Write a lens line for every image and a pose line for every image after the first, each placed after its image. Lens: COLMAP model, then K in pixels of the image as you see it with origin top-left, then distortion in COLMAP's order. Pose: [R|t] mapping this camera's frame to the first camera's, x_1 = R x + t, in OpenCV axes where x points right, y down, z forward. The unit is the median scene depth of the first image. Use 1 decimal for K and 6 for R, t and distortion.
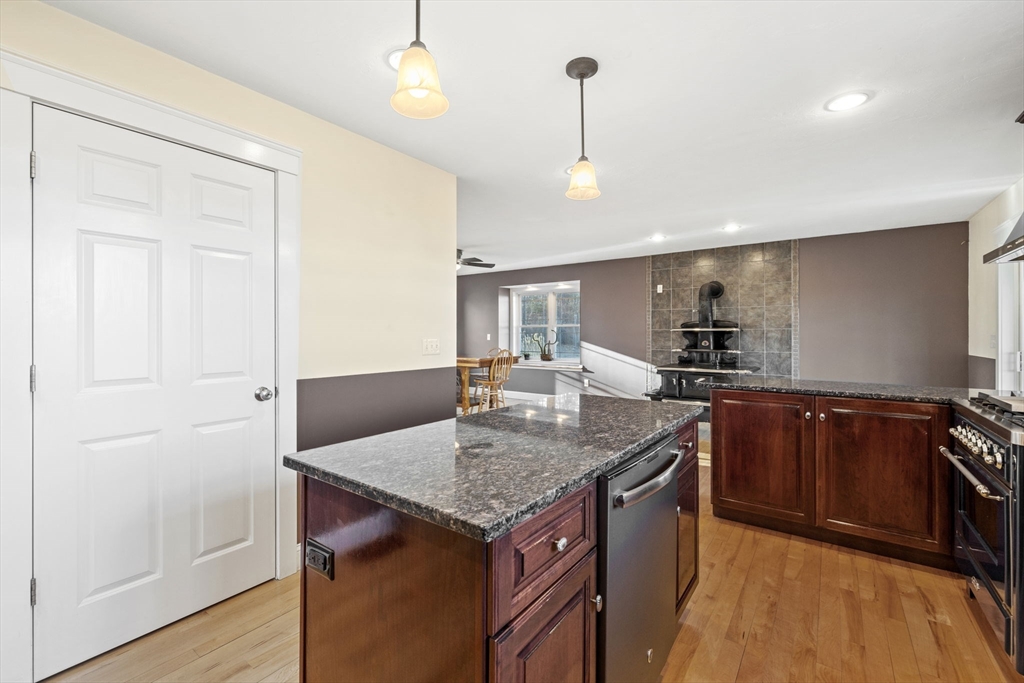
lens RADIAL K [[432.4, 0, 509.3], [0, 432.4, 333.2], [0, 0, 1]] dist [0.001306, 0.000124]
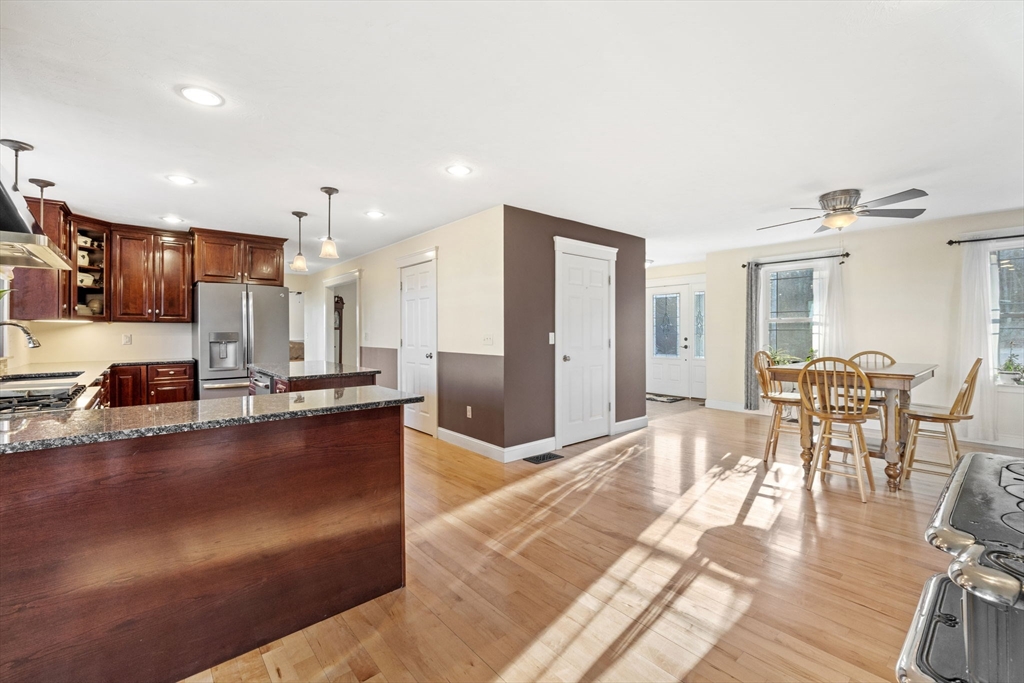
lens RADIAL K [[432.4, 0, 509.3], [0, 432.4, 333.2], [0, 0, 1]] dist [0.001306, 0.000124]
pose [[-0.240481, 0.001183, -0.970653, 1.821673], [0.002327, 0.999997, 0.000643, 0.018849], [0.970651, -0.002104, -0.240483, 2.220367]]
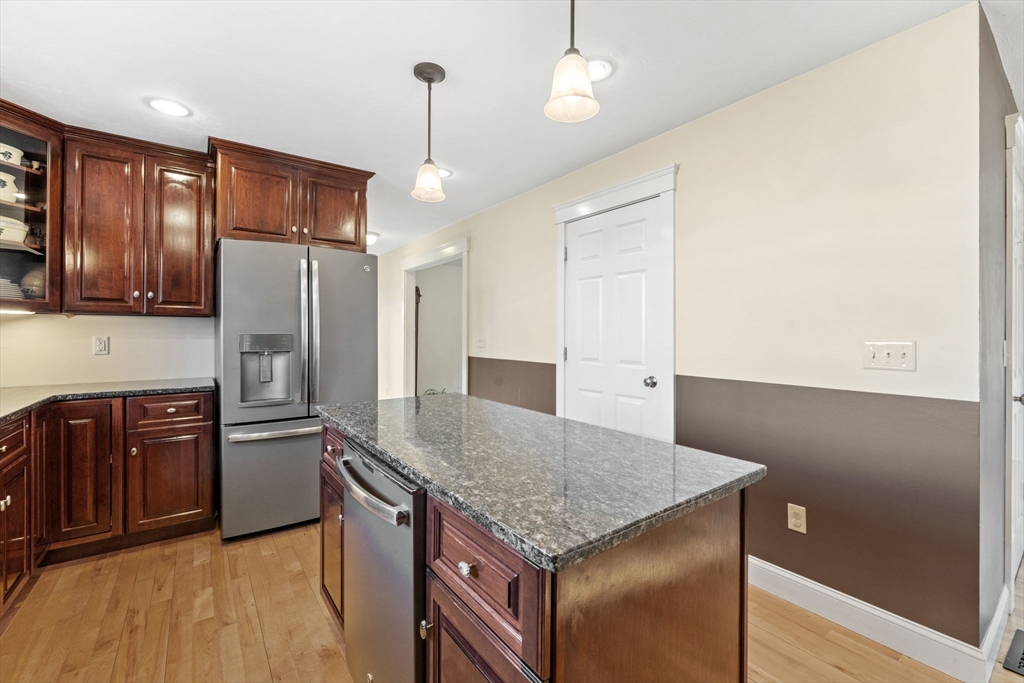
lens RADIAL K [[432.4, 0, 509.3], [0, 432.4, 333.2], [0, 0, 1]] dist [0.001306, 0.000124]
pose [[-0.309355, -0.003302, -0.950941, 0.798956], [-0.003806, 0.999990, -0.002235, 0.008363], [0.950939, 0.002928, -0.309364, 1.107760]]
